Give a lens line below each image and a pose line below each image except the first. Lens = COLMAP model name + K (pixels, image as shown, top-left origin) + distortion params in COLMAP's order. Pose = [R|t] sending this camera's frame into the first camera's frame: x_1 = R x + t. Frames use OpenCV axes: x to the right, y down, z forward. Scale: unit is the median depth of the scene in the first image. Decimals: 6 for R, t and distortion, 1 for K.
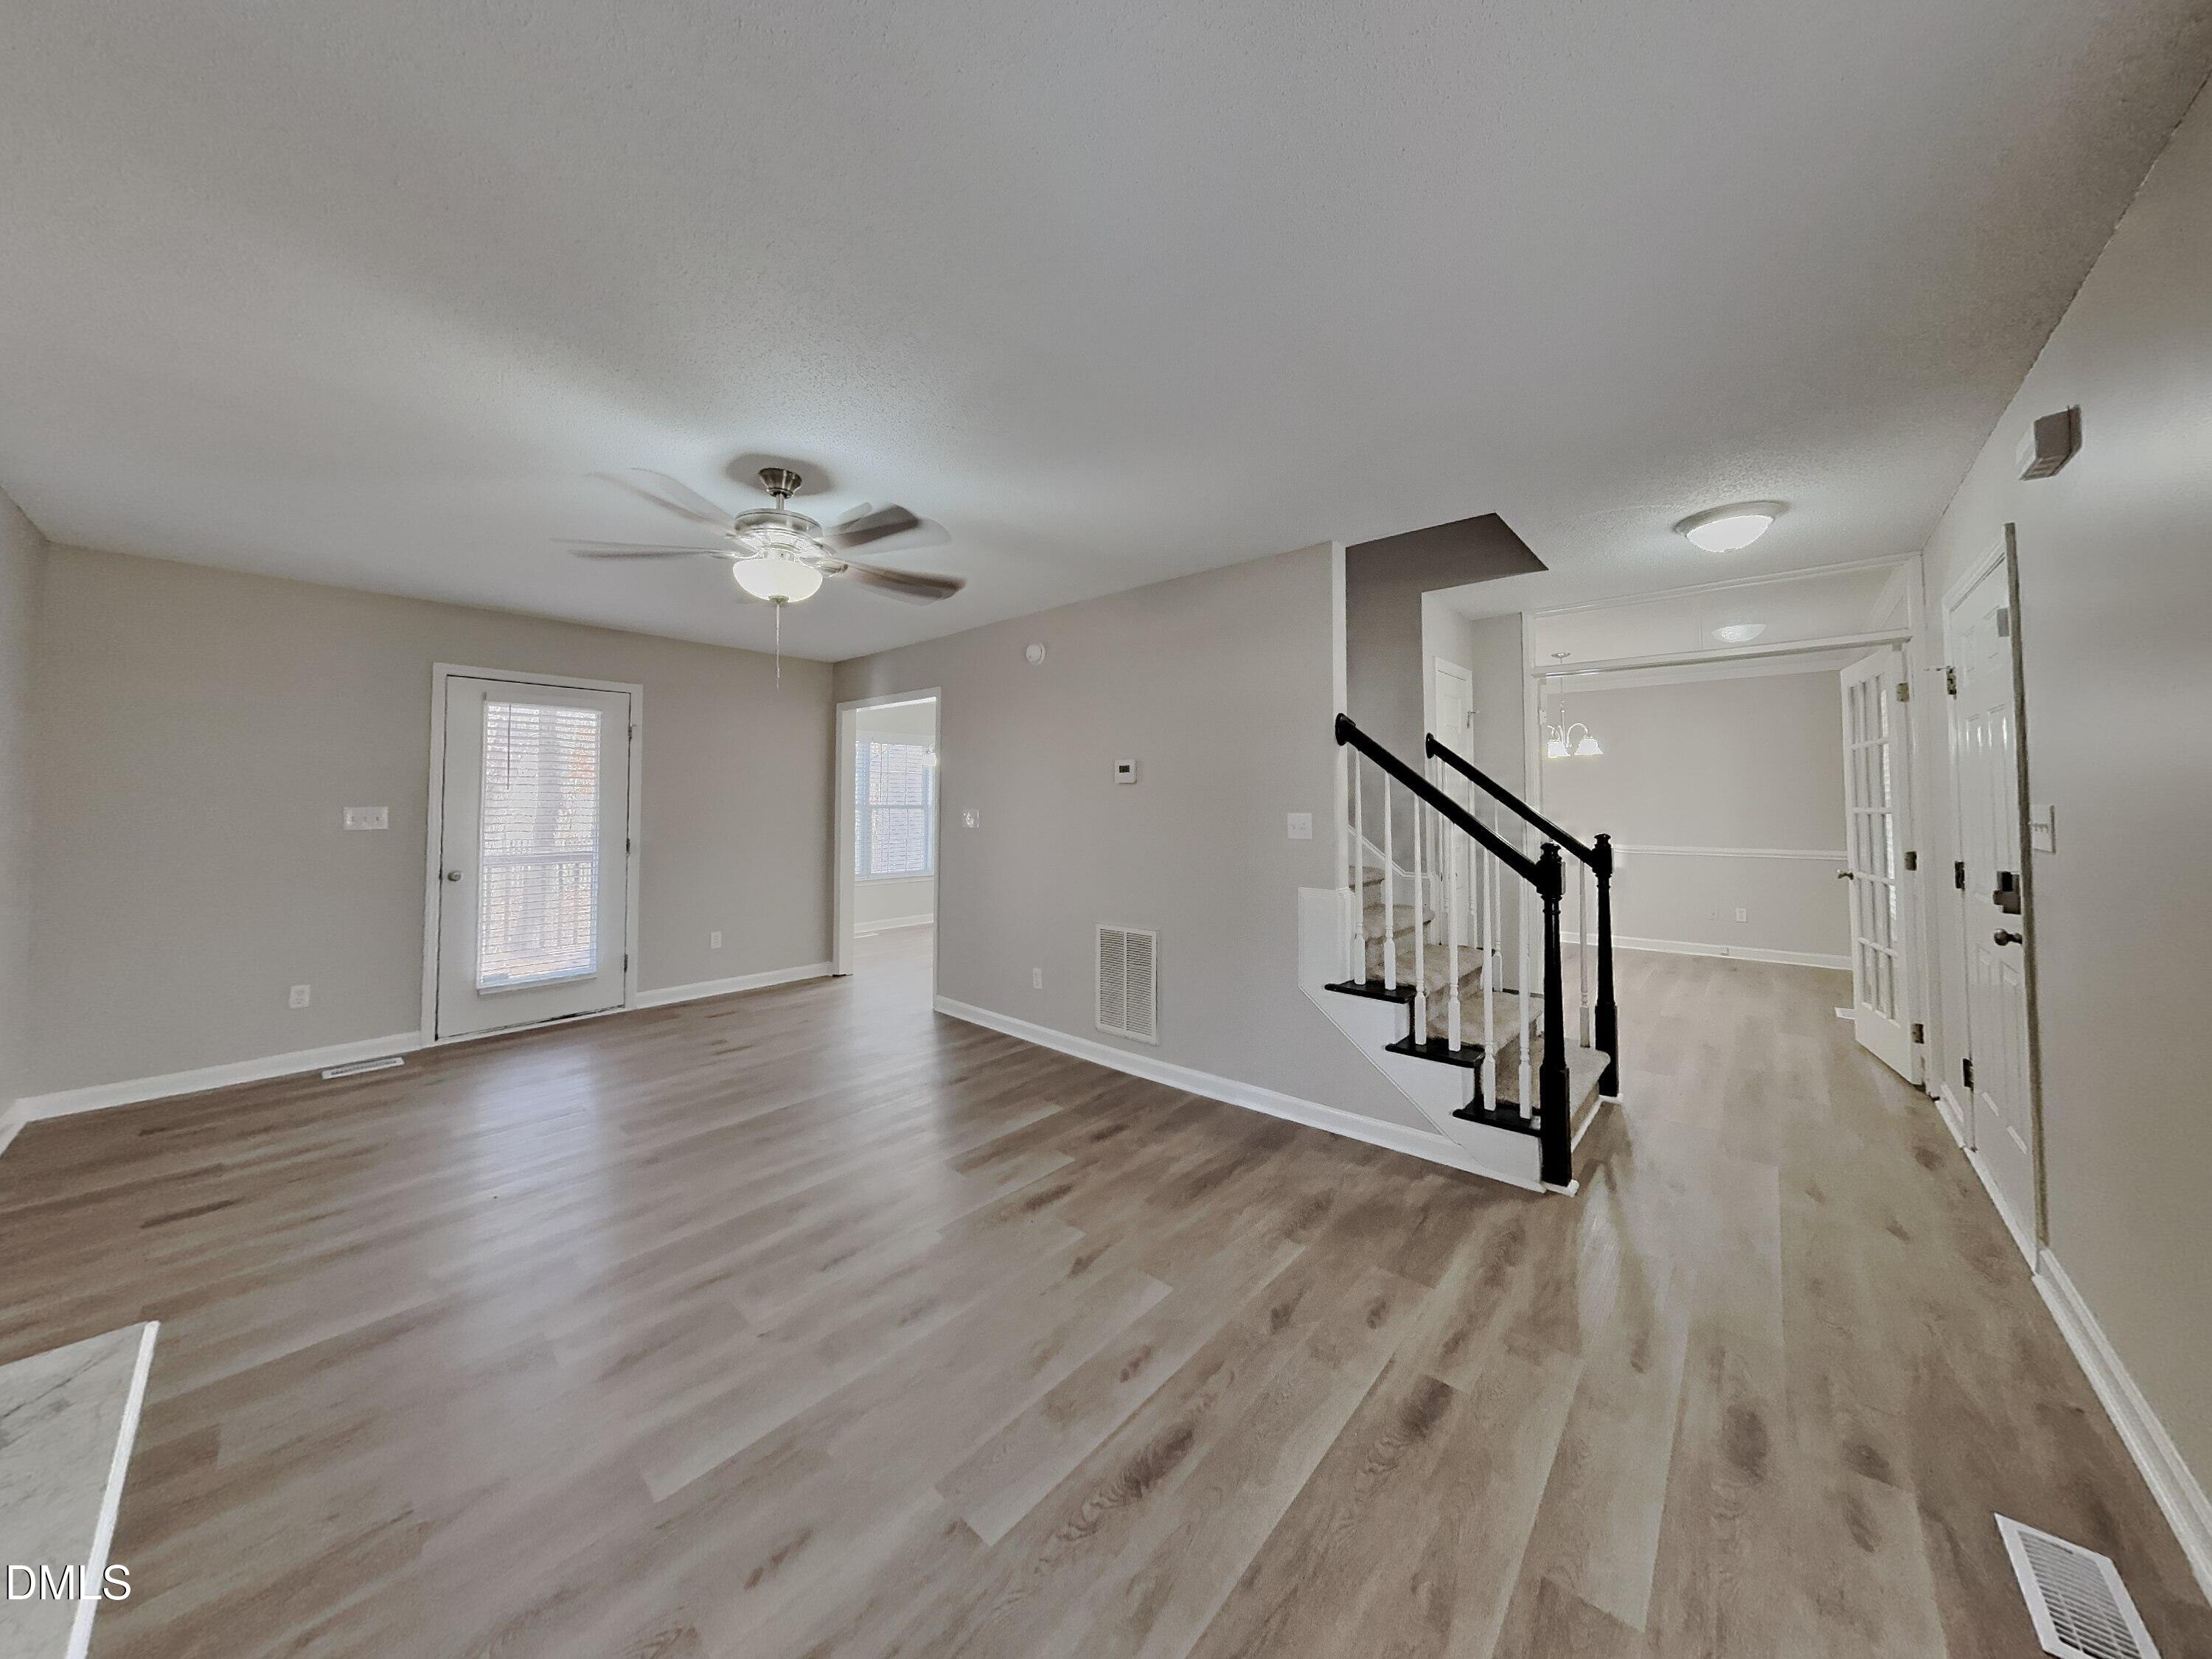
lens RADIAL K [[735.1, 0, 1112.5], [0, 735.1, 781.6], [0, 0, 1]] dist [0.000141, -0.000039]
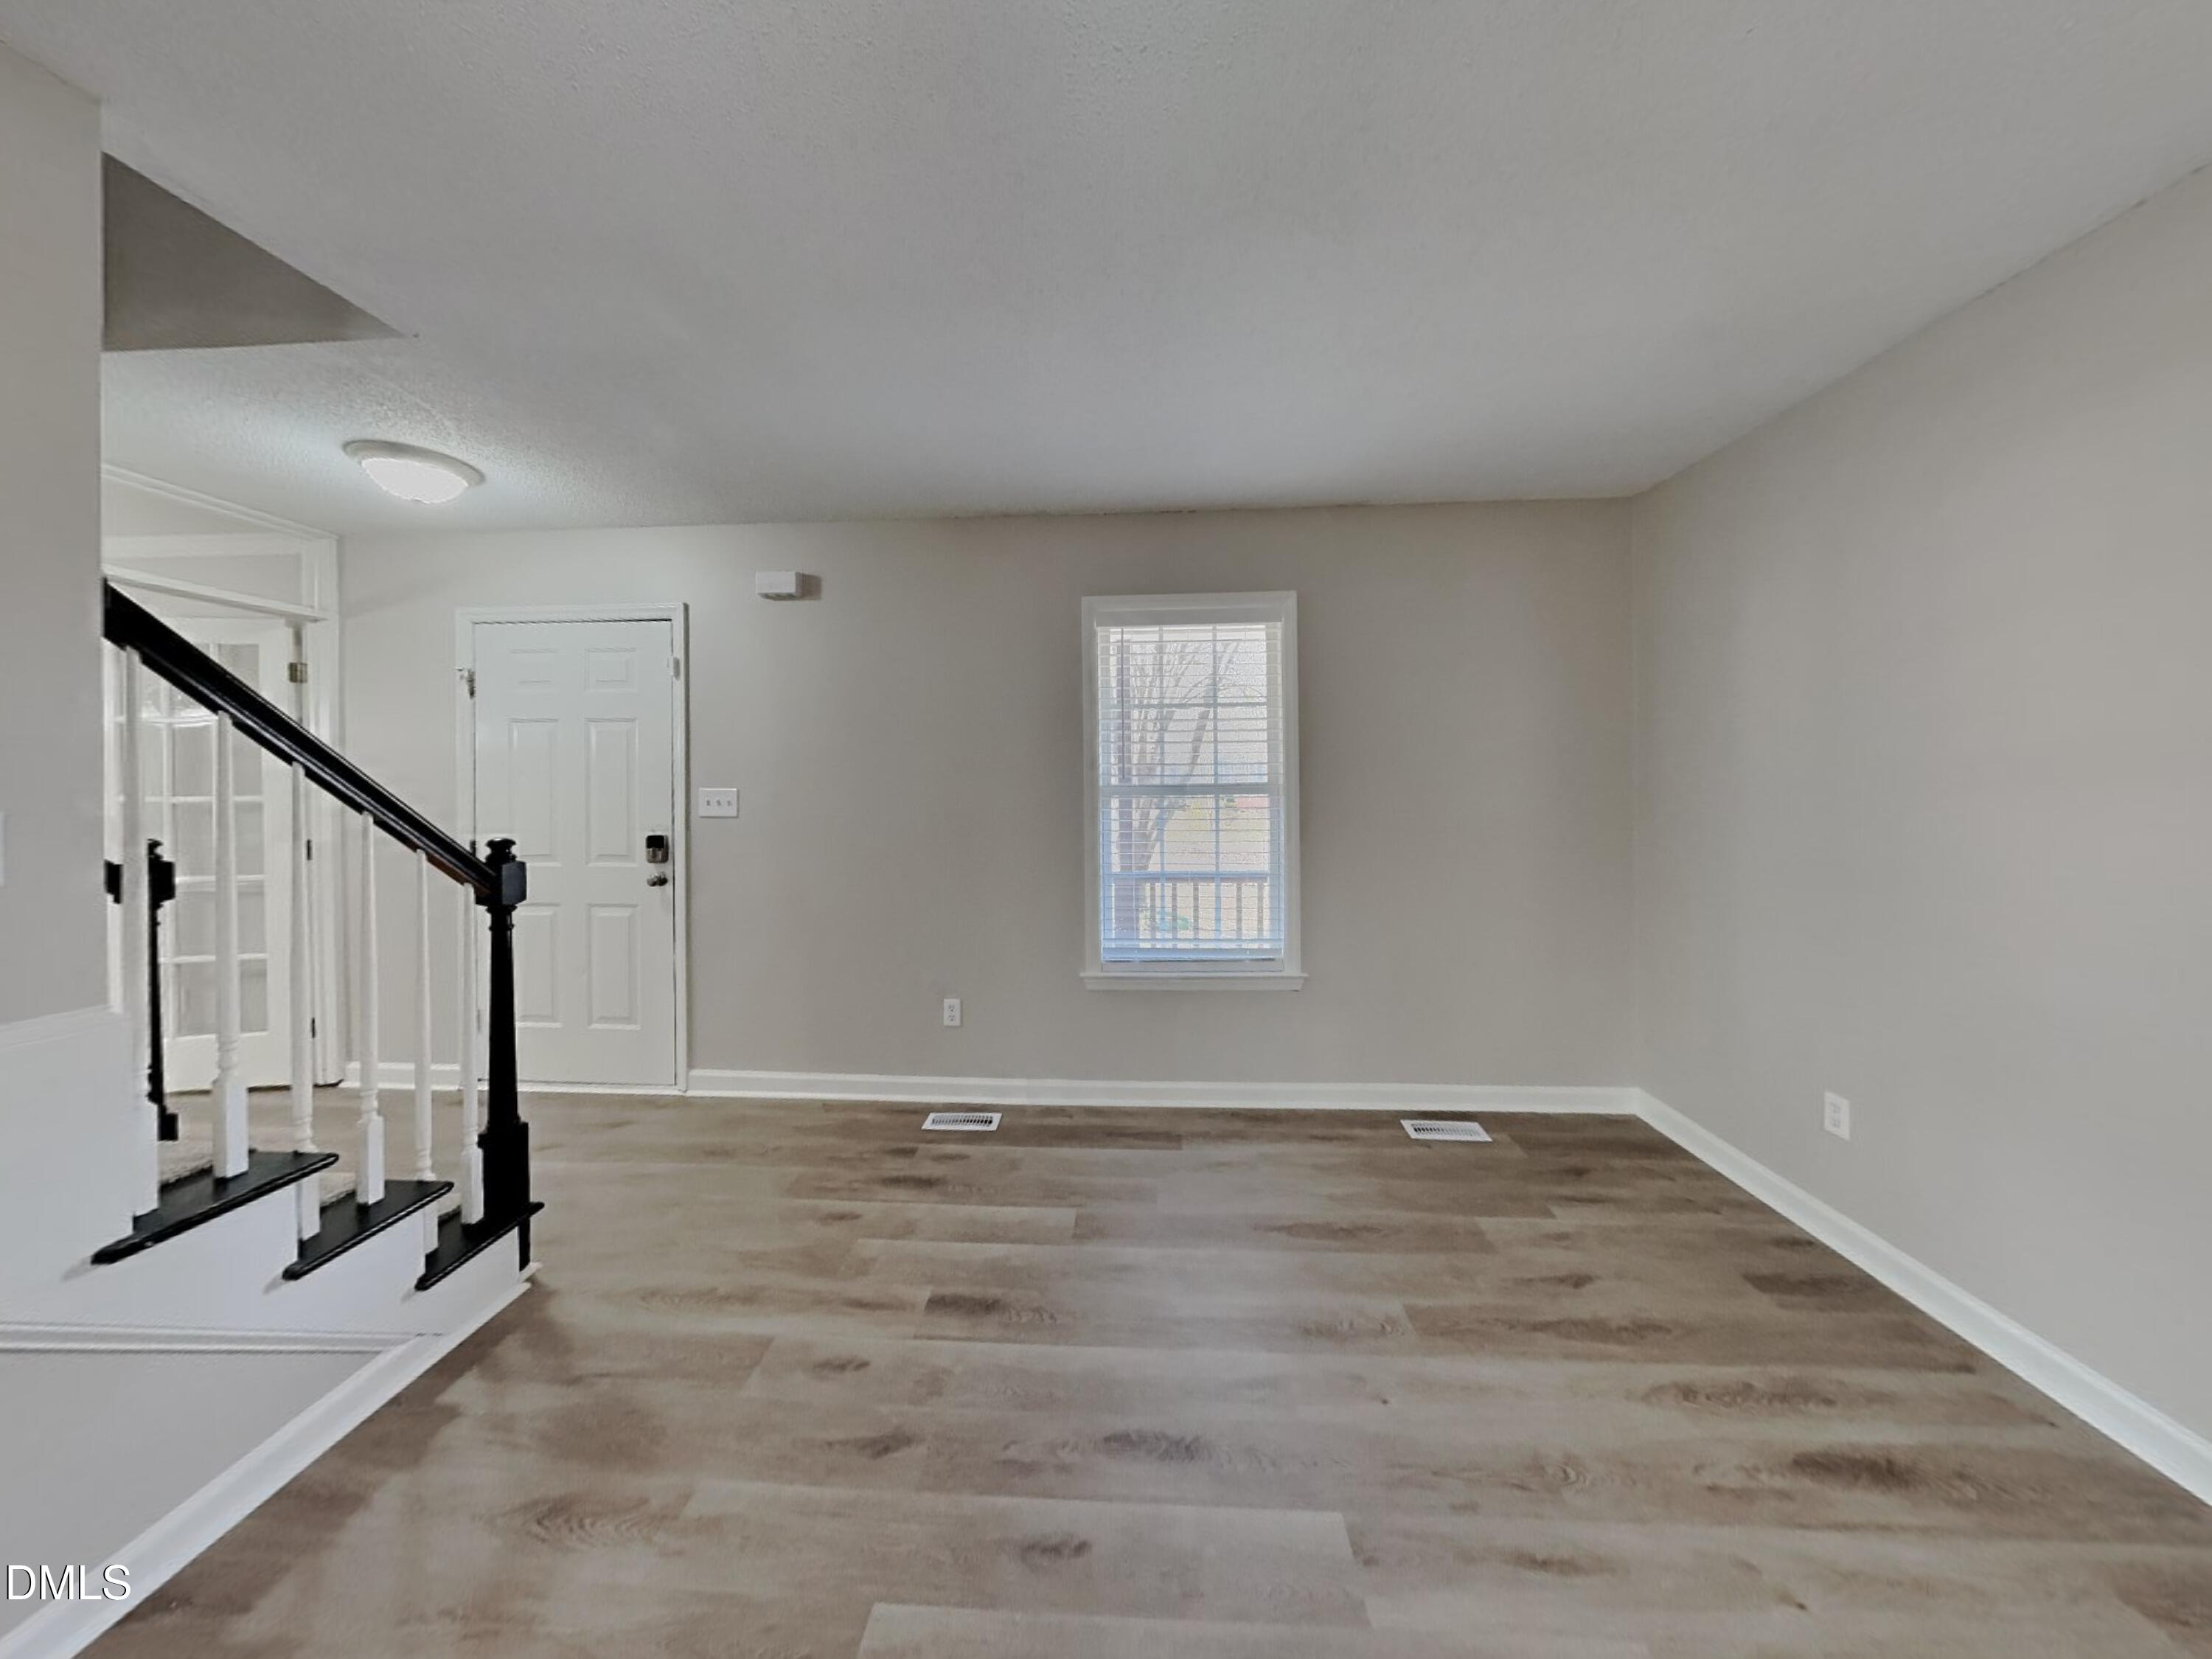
lens RADIAL K [[735.1, 0, 1112.5], [0, 735.1, 781.6], [0, 0, 1]] dist [0.000141, -0.000039]
pose [[-0.633992, 0.013276, 0.773225, -0.532771], [-0.027313, 0.998844, -0.039545, 0.052243], [-0.772857, -0.046190, -0.632897, 1.338632]]
